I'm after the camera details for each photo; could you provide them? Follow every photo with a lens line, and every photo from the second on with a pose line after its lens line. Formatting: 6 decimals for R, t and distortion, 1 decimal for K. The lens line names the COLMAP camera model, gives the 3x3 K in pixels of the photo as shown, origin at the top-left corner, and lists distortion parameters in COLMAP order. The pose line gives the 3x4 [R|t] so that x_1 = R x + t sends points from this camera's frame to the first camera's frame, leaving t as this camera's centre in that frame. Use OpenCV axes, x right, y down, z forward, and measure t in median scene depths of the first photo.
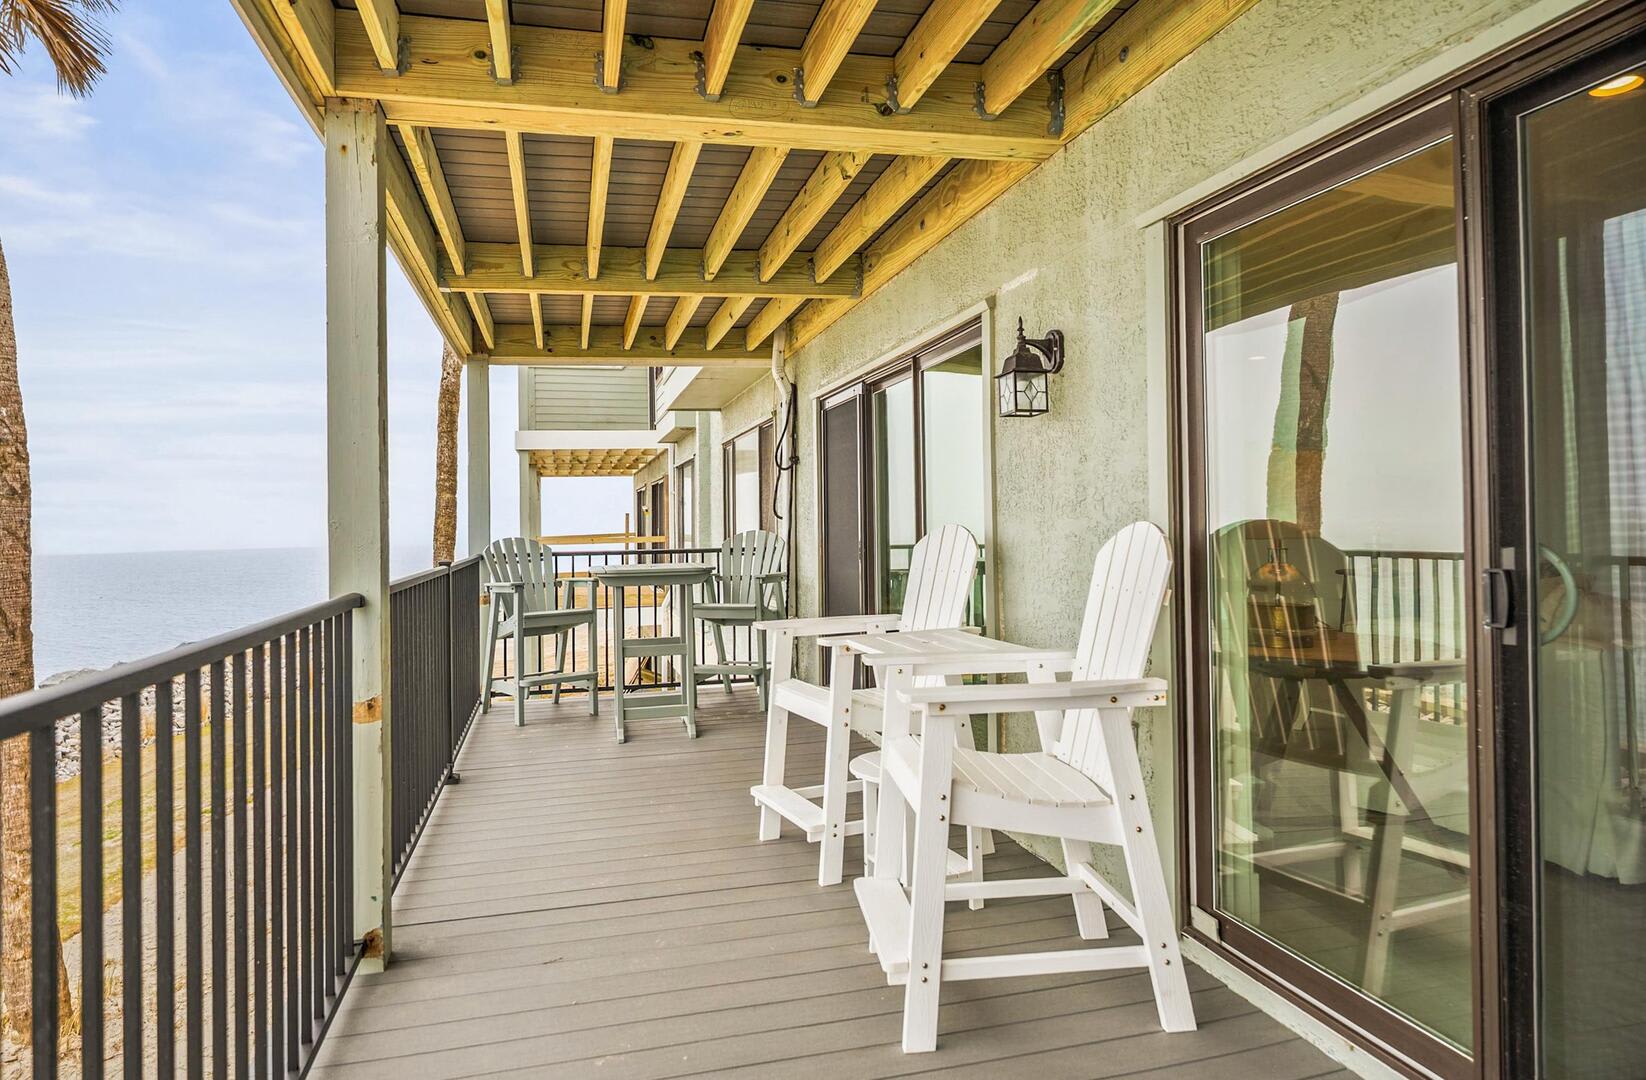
lens RADIAL K [[988.5, 0, 817.2], [0, 988.5, 531.1], [0, 0, 1]] dist [0.022528, -0.035776]
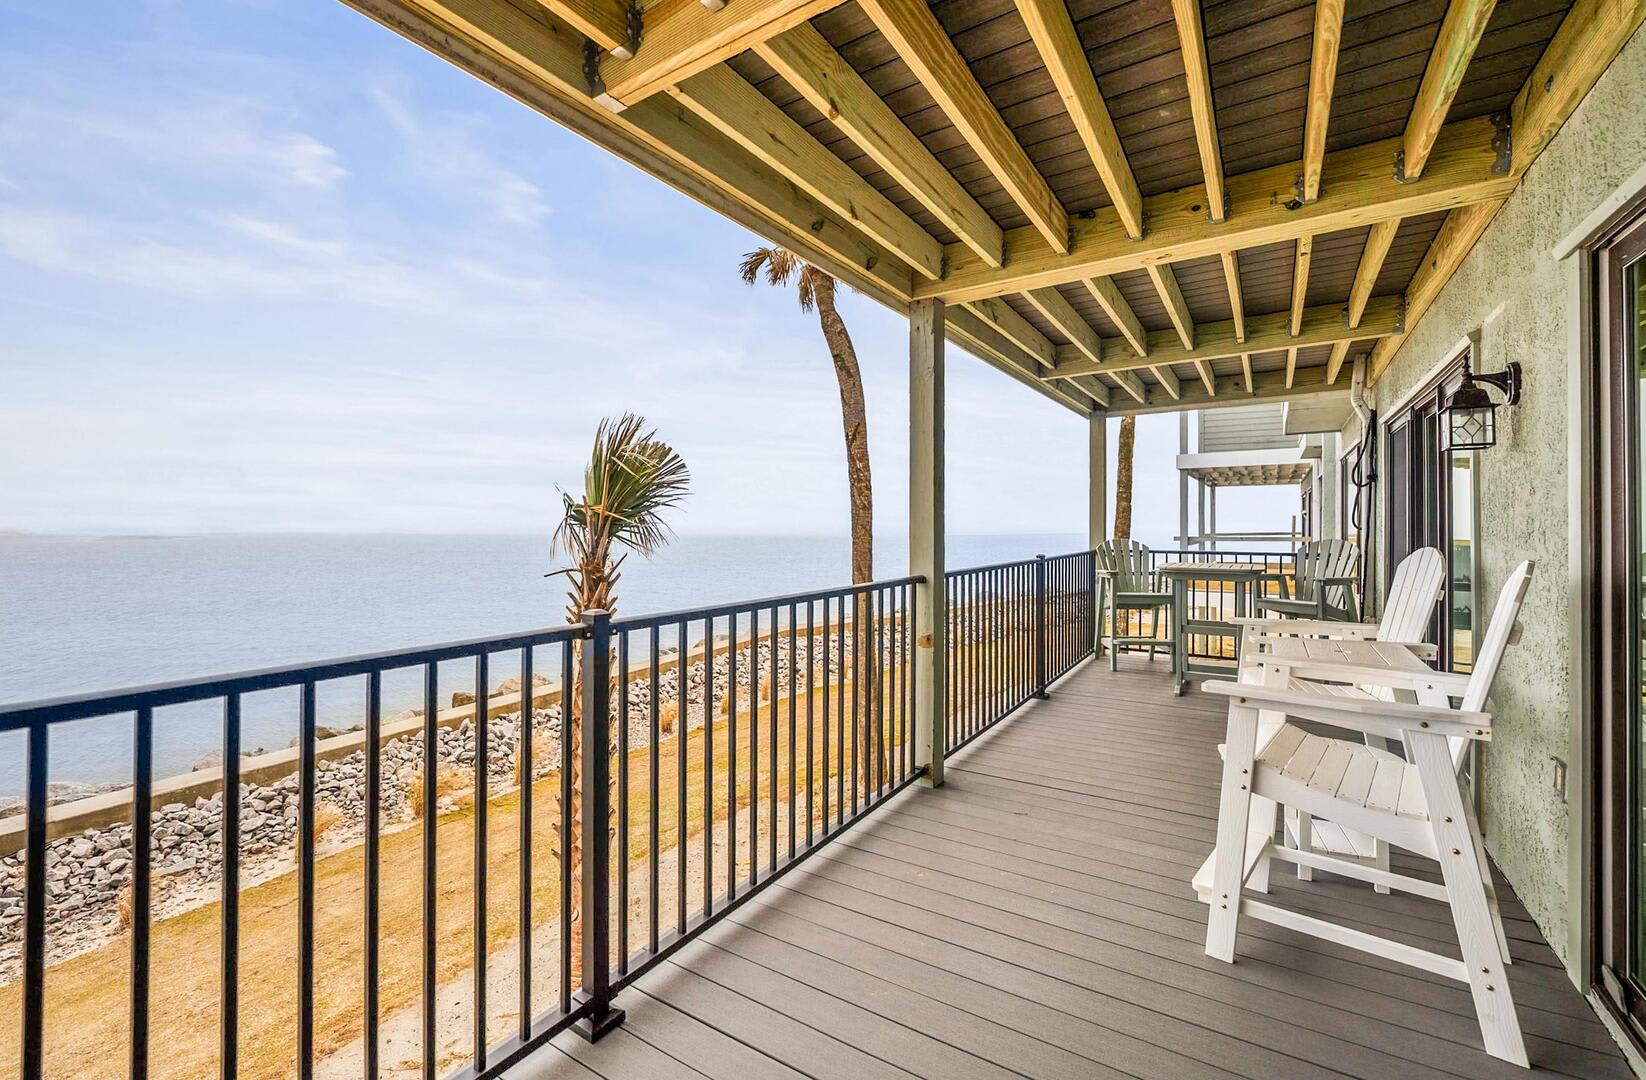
lens RADIAL K [[706.6, 0, 823.0], [0, 706.6, 540.0], [0, 0, 1]] dist [-0.000723, 0.000127]
pose [[0.685469, 0.034324, -0.727292, 0.288639], [-0.017432, 0.999376, 0.030735, -0.031985], [0.727893, -0.008389, 0.685639, -0.006874]]
